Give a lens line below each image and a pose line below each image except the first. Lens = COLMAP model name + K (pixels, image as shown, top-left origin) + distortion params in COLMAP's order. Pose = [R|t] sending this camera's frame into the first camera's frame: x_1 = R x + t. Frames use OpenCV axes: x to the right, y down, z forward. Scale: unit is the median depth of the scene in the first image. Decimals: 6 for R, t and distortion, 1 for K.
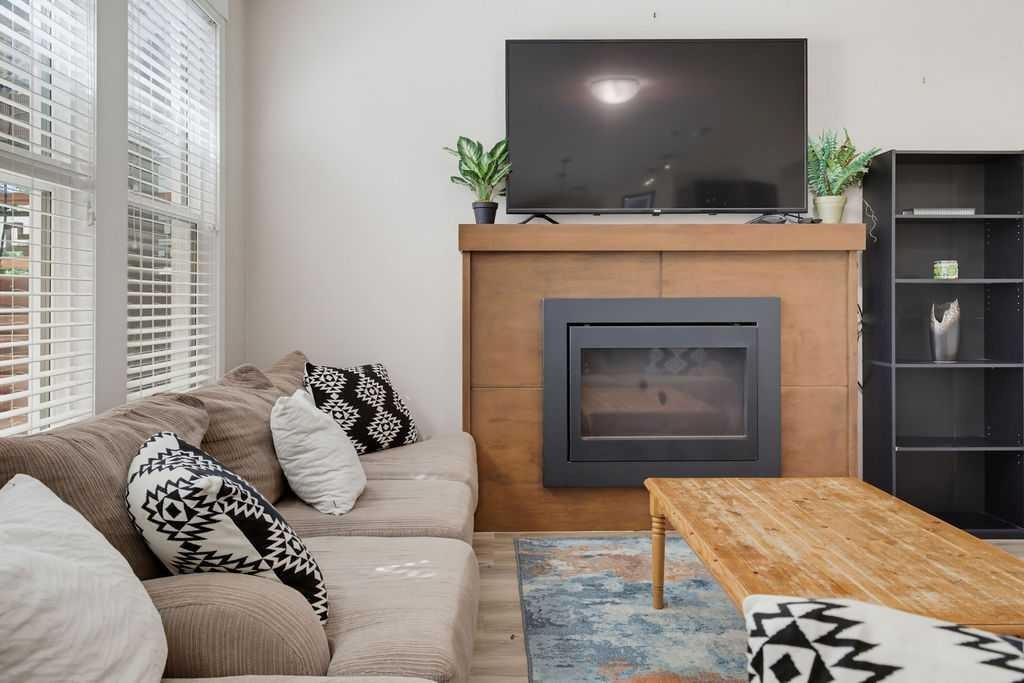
lens RADIAL K [[801.8, 0, 513.7], [0, 801.8, 306.4], [0, 0, 1]] dist [0.014325, 0.004375]
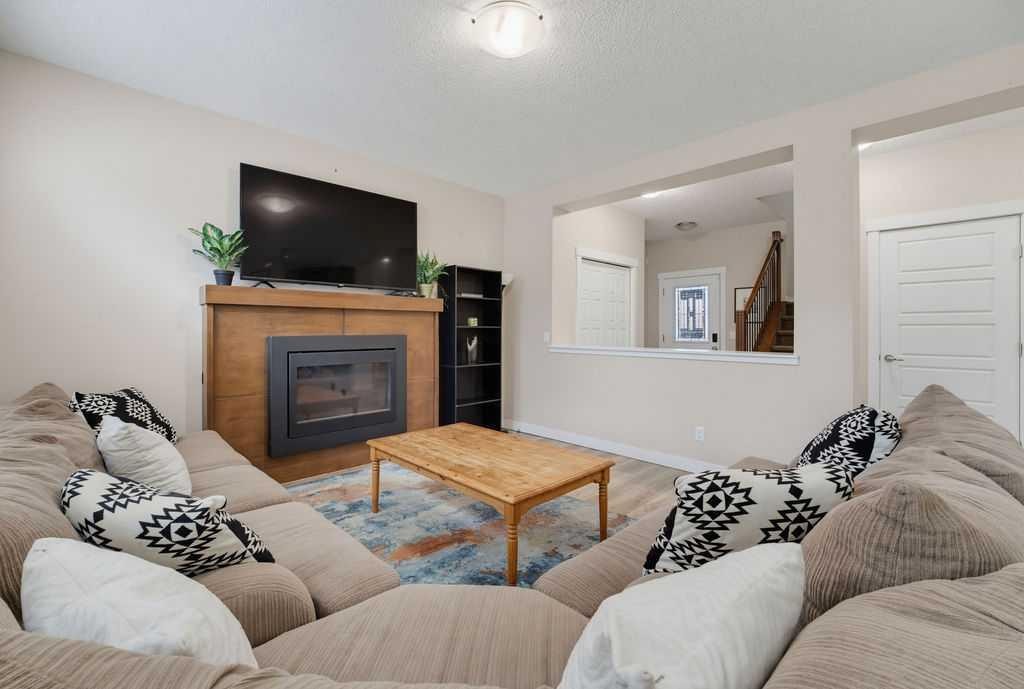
lens RADIAL K [[432.7, 0, 508.4], [0, 432.7, 331.0], [0, 0, 1]] dist [-0.011188, -0.000713]
pose [[0.730270, 0.001838, 0.683157, -0.201428], [0.000600, 0.999994, -0.003331, -0.017489], [-0.683159, 0.002843, 0.730264, 0.079327]]
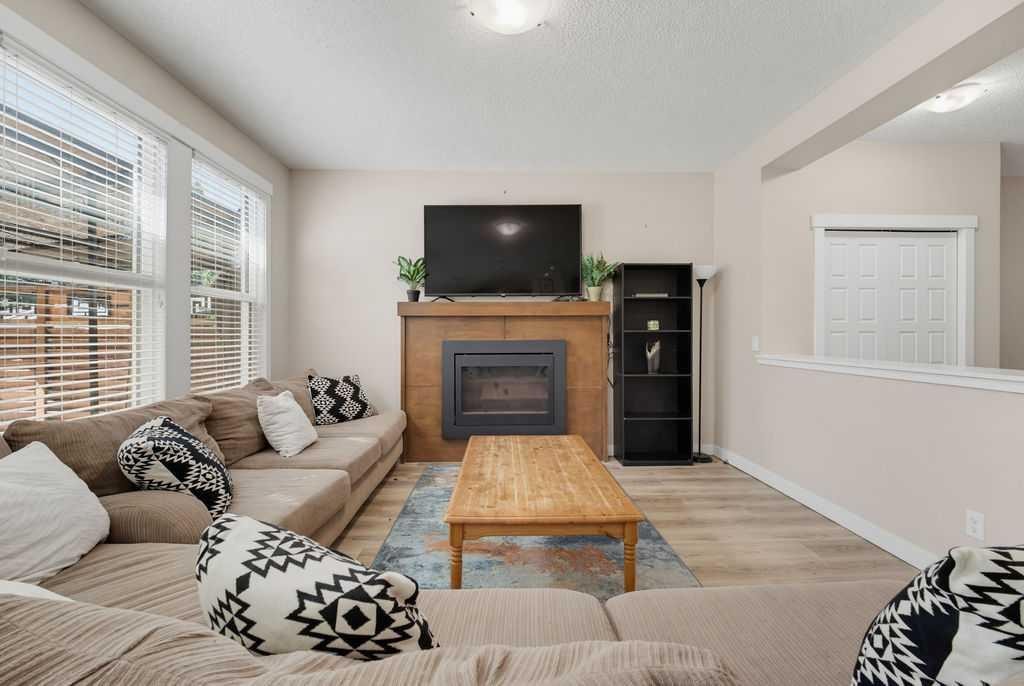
lens RADIAL K [[426.8, 0, 509.6], [0, 426.8, 335.9], [0, 0, 1]] dist [-0.007287, -0.000741]
pose [[0.999992, -0.001117, -0.003730, 0.206567], [0.001103, 0.999992, -0.003811, -0.017613], [0.003734, 0.003807, 0.999986, -0.015427]]
